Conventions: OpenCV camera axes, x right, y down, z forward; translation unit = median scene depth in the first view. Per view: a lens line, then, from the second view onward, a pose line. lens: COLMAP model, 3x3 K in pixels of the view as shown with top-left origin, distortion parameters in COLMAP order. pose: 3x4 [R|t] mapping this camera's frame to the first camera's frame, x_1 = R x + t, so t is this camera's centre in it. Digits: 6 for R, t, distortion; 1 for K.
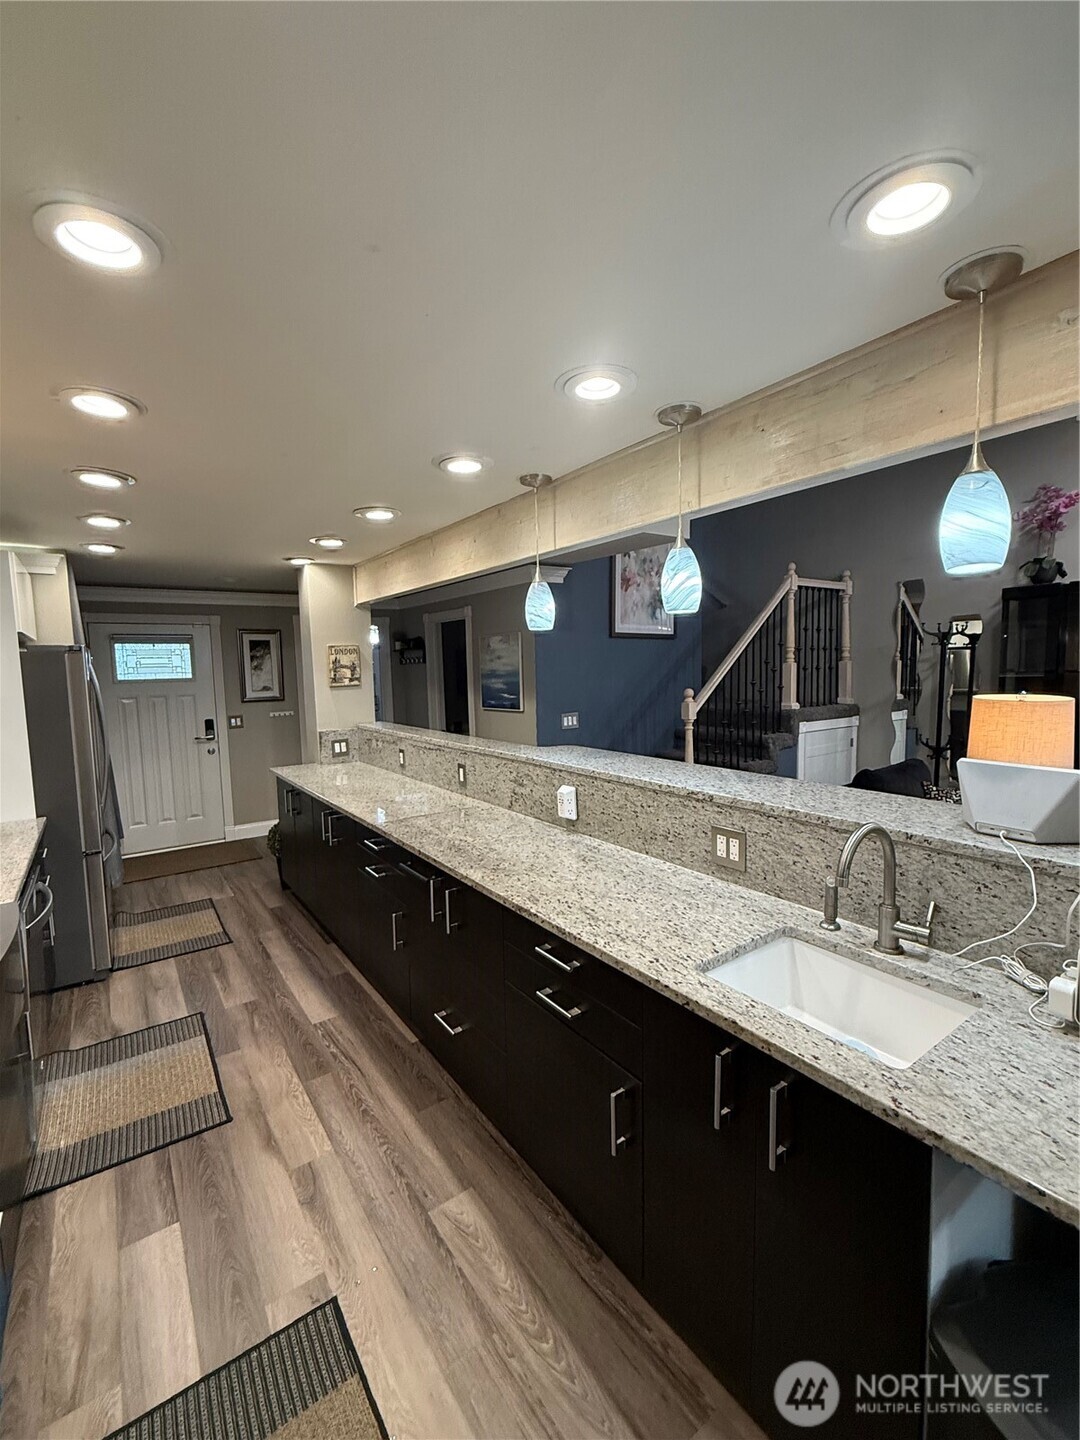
lens RADIAL K [[617.3, 0, 539.0], [0, 617.3, 723.4], [0, 0, 1]] dist [-0.001317, -0.000300]
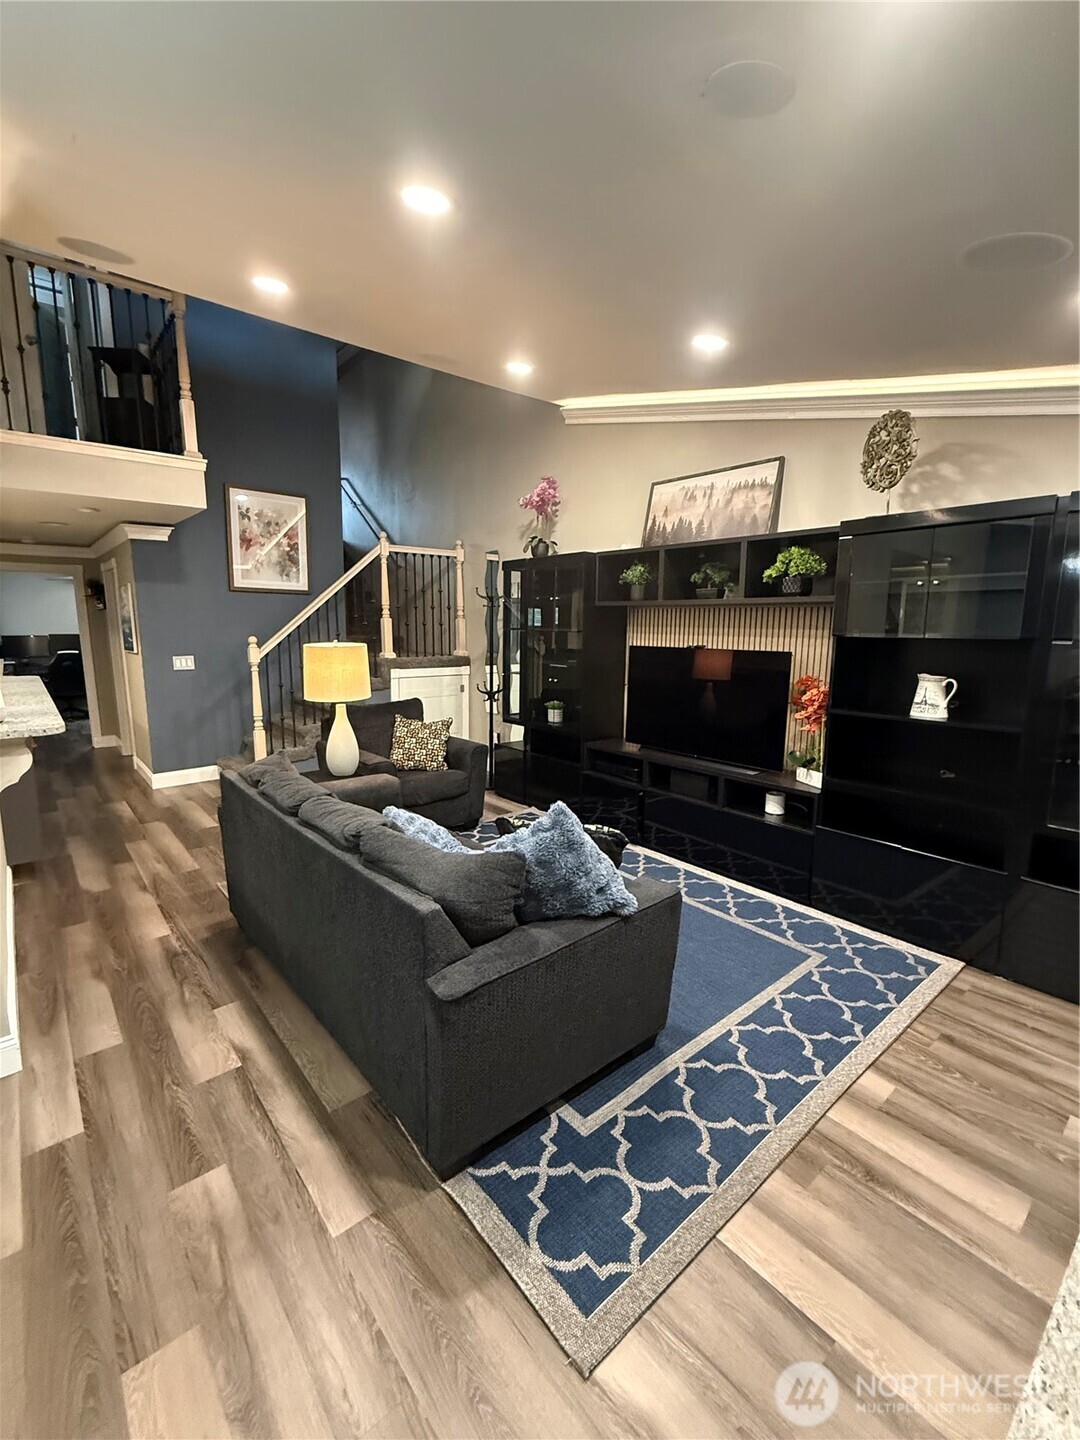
lens RADIAL K [[617.3, 0, 540.1], [0, 617.3, 716.8], [0, 0, 1]] dist [-0.001317, -0.000300]
pose [[0.995058, 0.015513, 0.098074, 0.677909], [-0.021109, 0.998192, 0.056277, 0.019372], [-0.097024, -0.058070, 0.993587, -0.234726]]
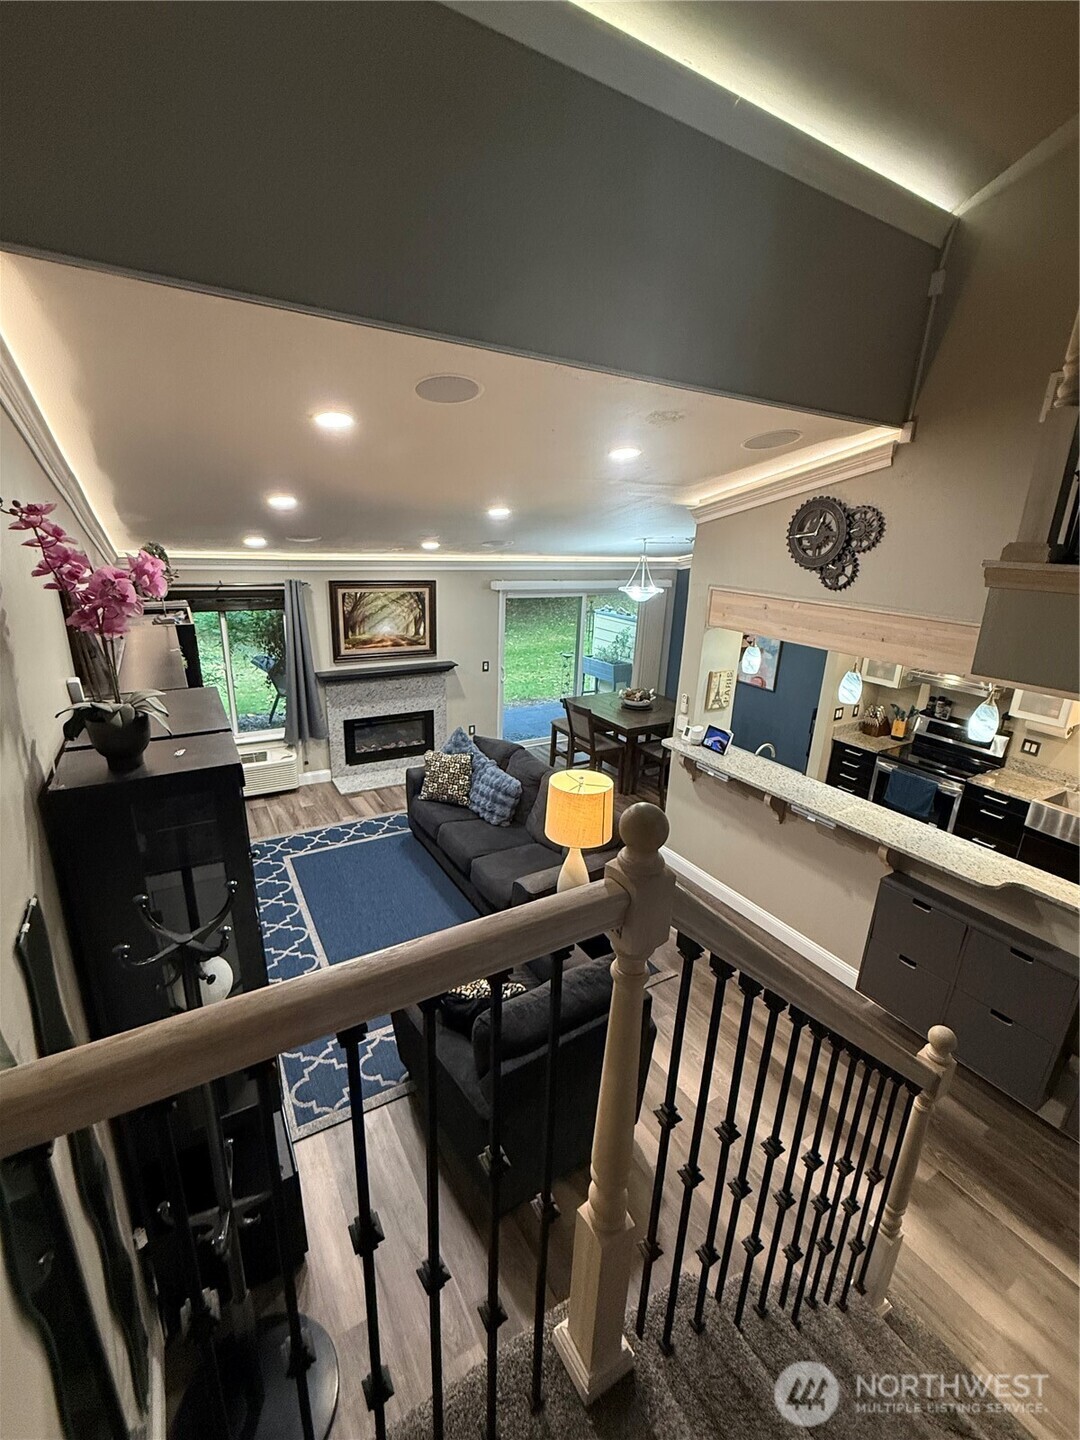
lens RADIAL K [[617.3, 0, 541.9], [0, 617.3, 718.3], [0, 0, 1]] dist [-0.001317, -0.000300]
pose [[-0.997839, -0.028347, 0.059269, 0.474010], [-0.003400, 0.923202, 0.384300, -0.439978], [-0.065611, 0.383269, -0.921304, 1.500447]]
